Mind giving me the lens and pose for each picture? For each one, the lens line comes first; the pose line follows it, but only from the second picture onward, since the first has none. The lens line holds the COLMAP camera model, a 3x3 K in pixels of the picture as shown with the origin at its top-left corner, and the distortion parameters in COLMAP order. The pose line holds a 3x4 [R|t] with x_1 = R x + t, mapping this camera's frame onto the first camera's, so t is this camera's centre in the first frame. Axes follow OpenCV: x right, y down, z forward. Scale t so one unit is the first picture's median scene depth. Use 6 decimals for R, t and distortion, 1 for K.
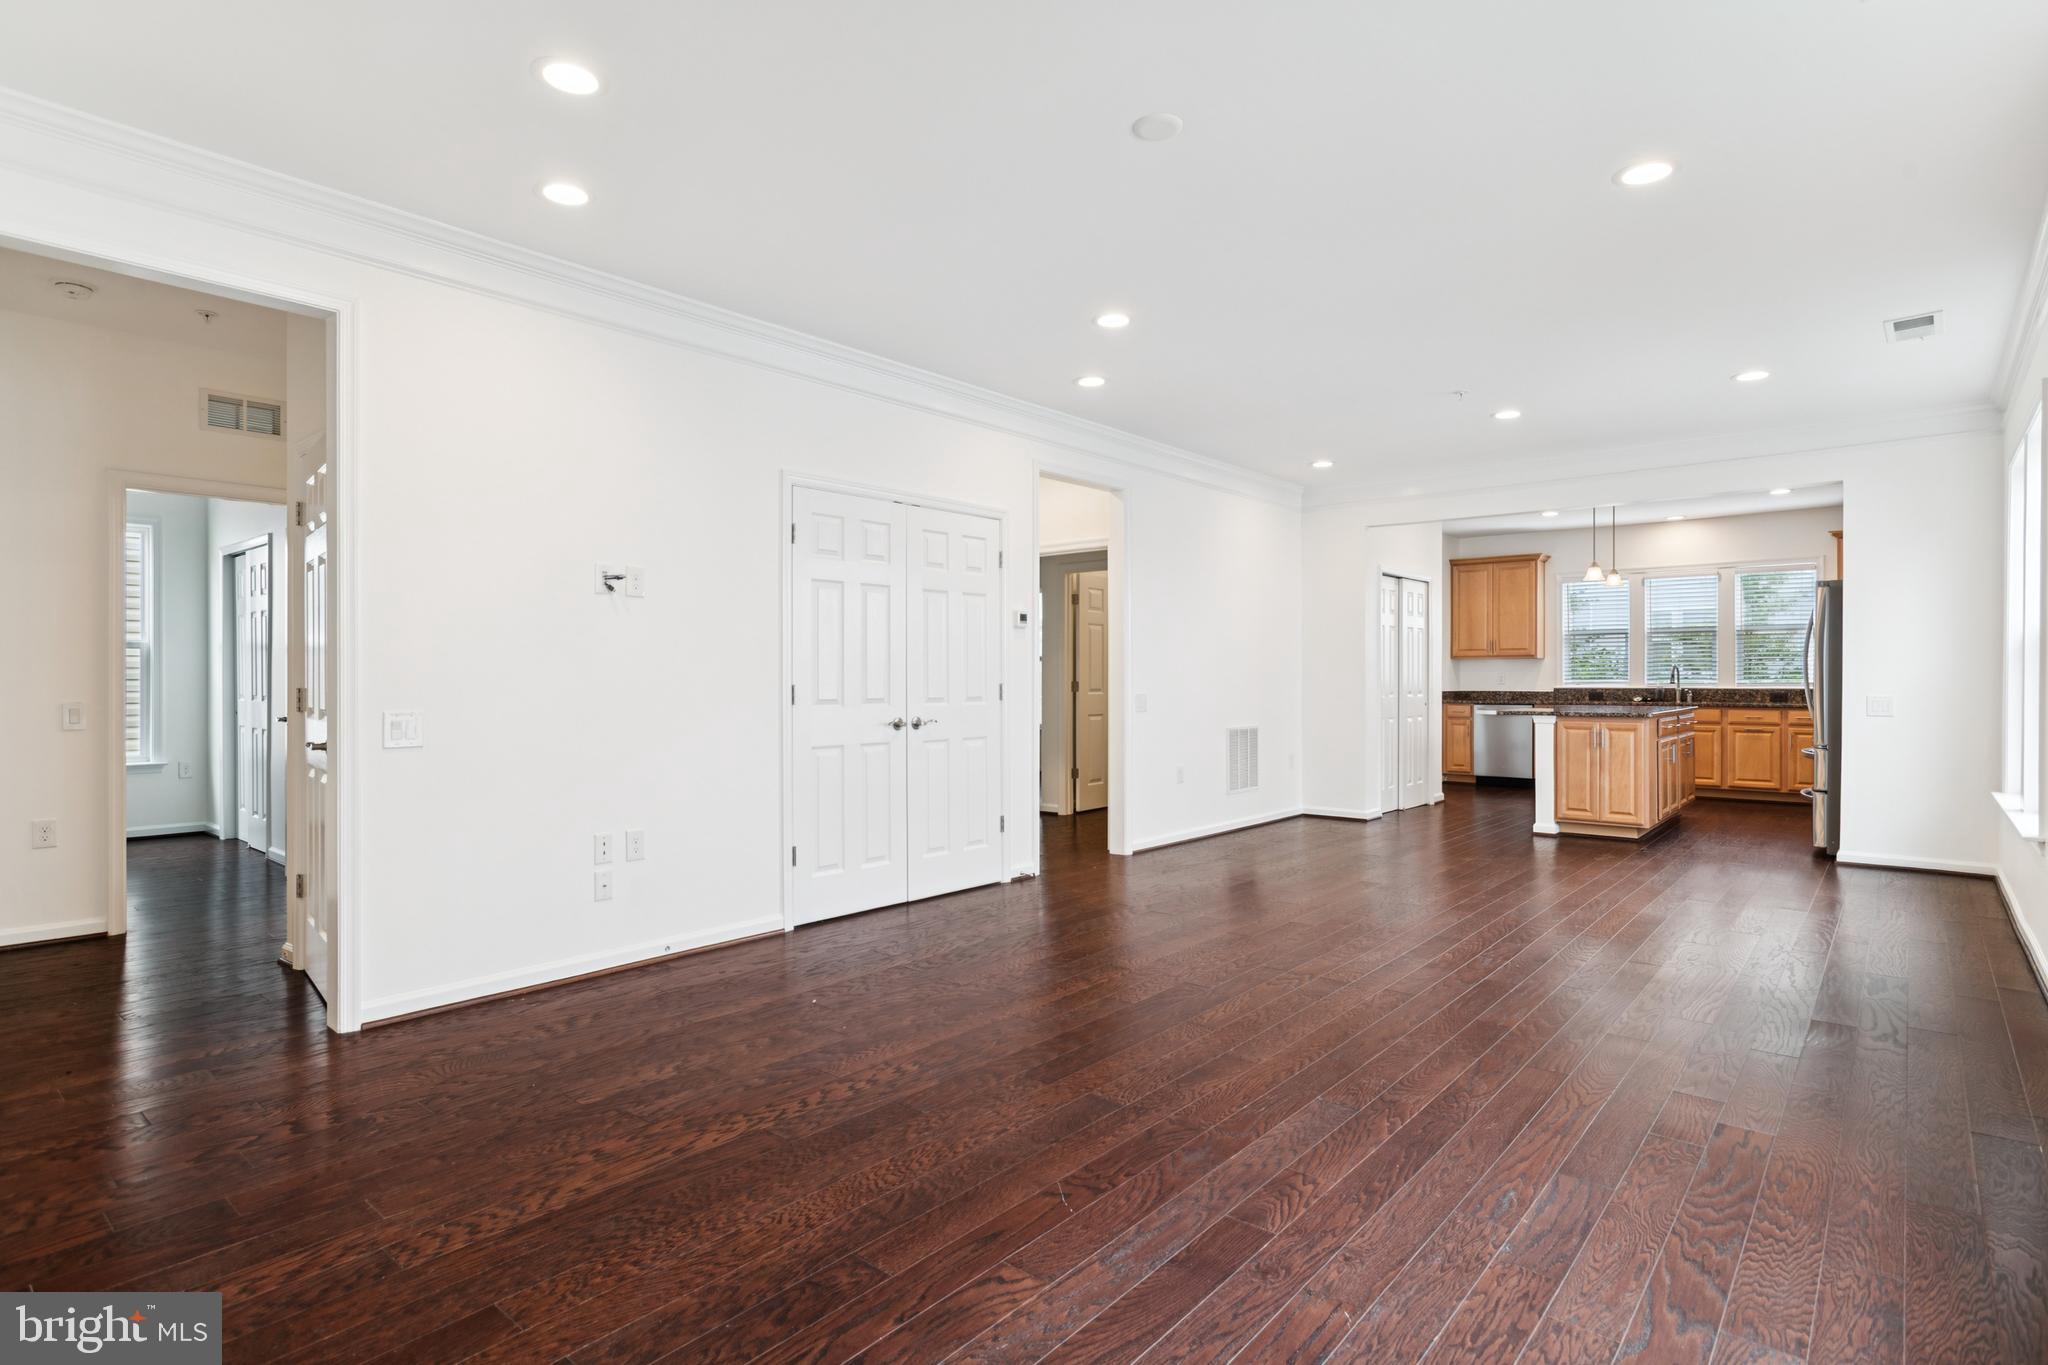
lens RADIAL K [[1059.7, 0, 1041.0], [0, 1059.7, 673.7], [0, 0, 1]] dist [-0.002922, 0.001102]
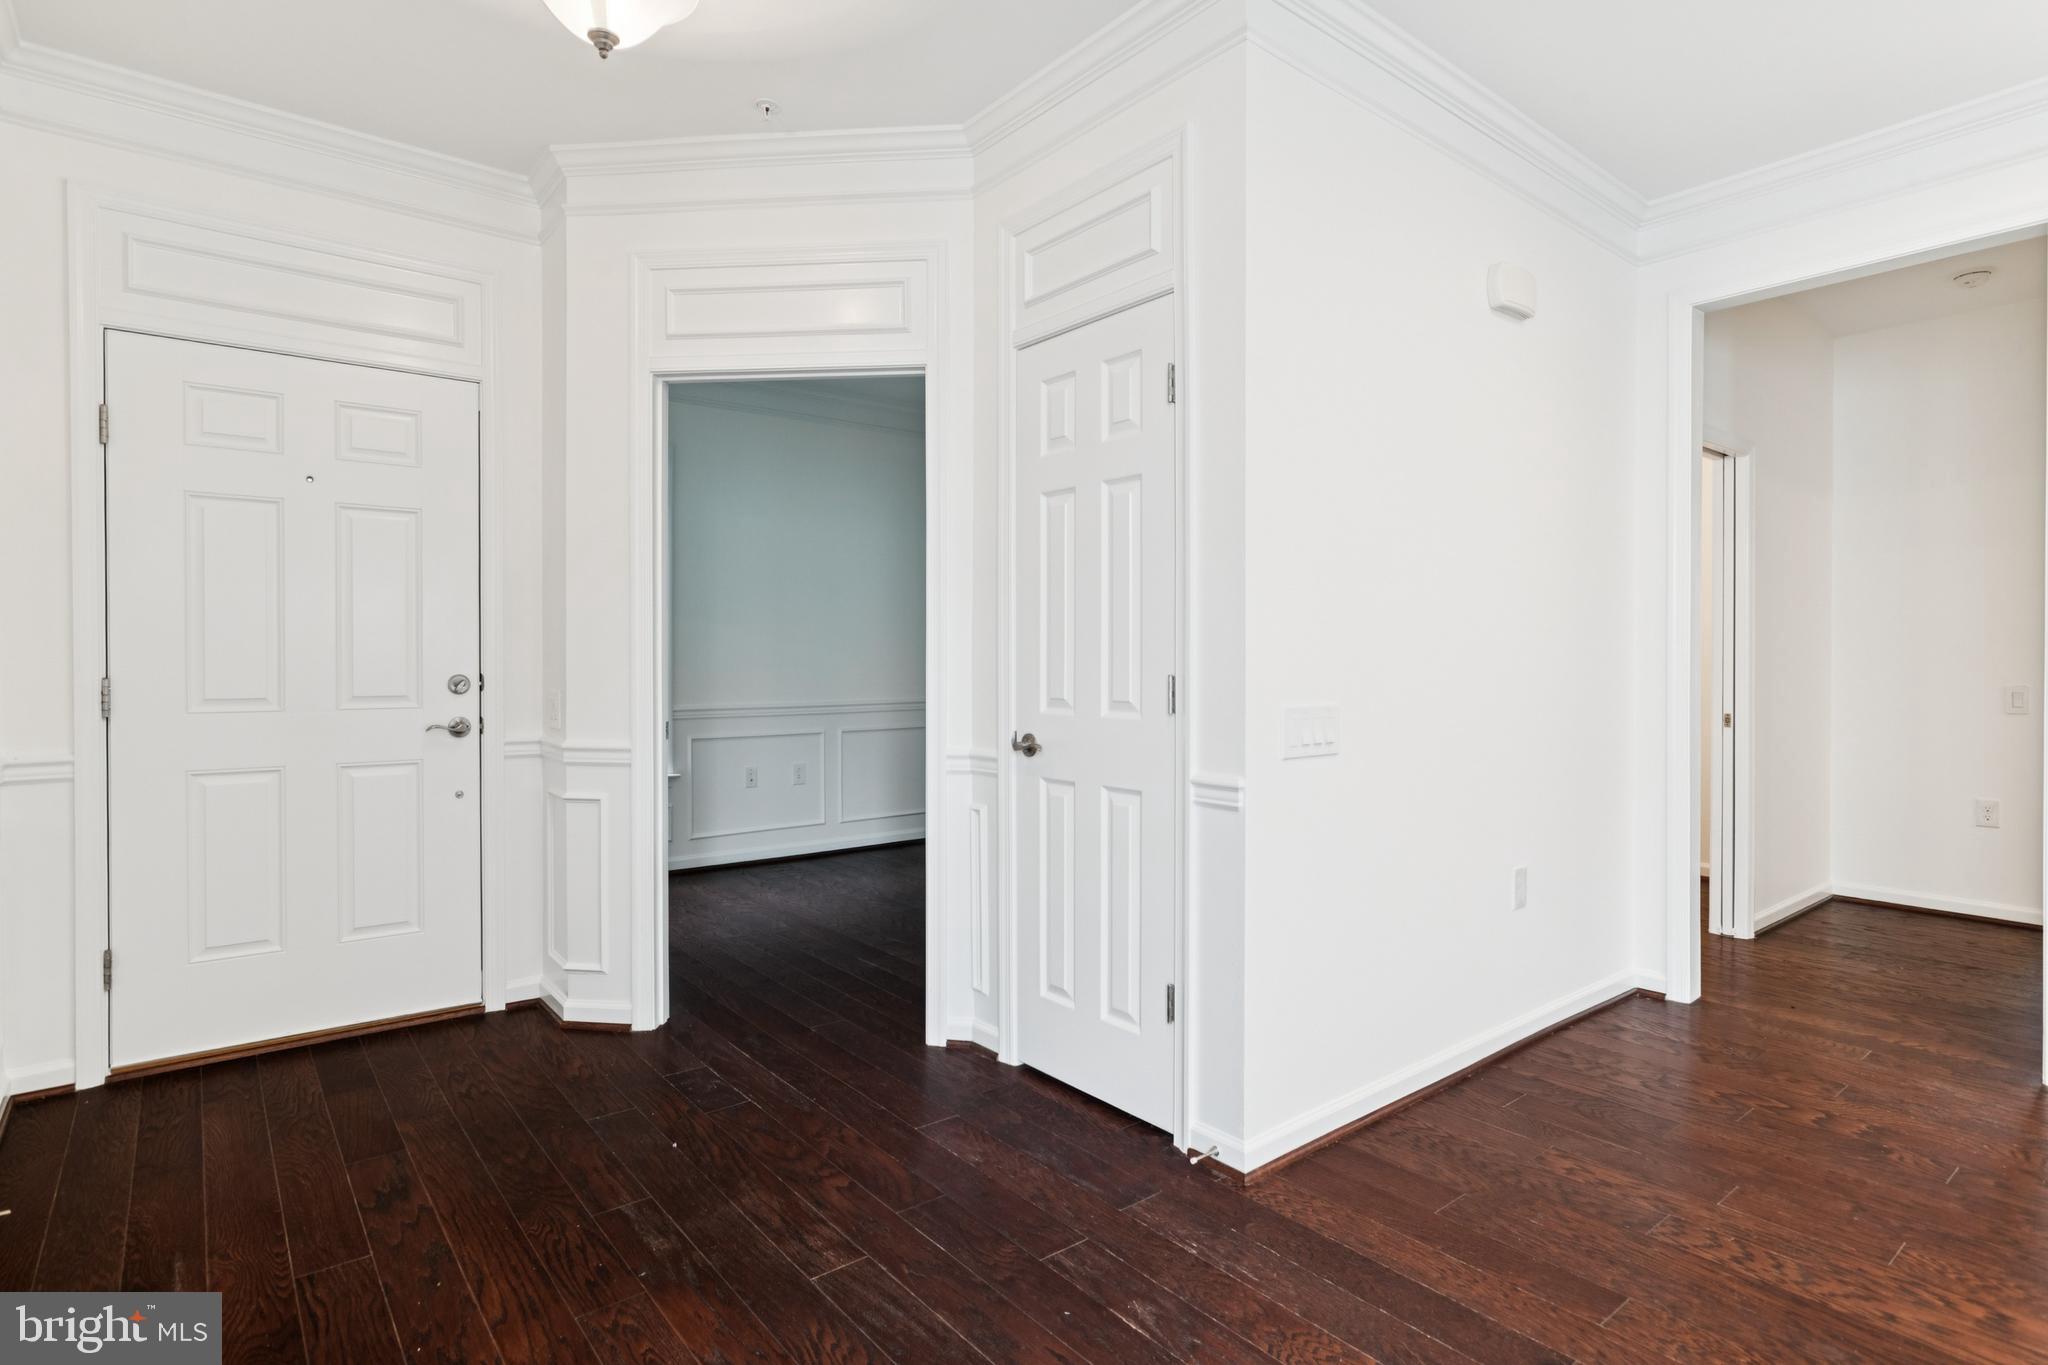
lens RADIAL K [[1059.7, 0, 1021.4], [0, 1059.7, 673.1], [0, 0, 1]] dist [-0.002922, 0.001102]
pose [[-0.219360, 0.011650, -0.975574, 0.457451], [0.001593, 0.999932, 0.011583, 0.003553], [0.975643, 0.000987, -0.219364, 0.545168]]
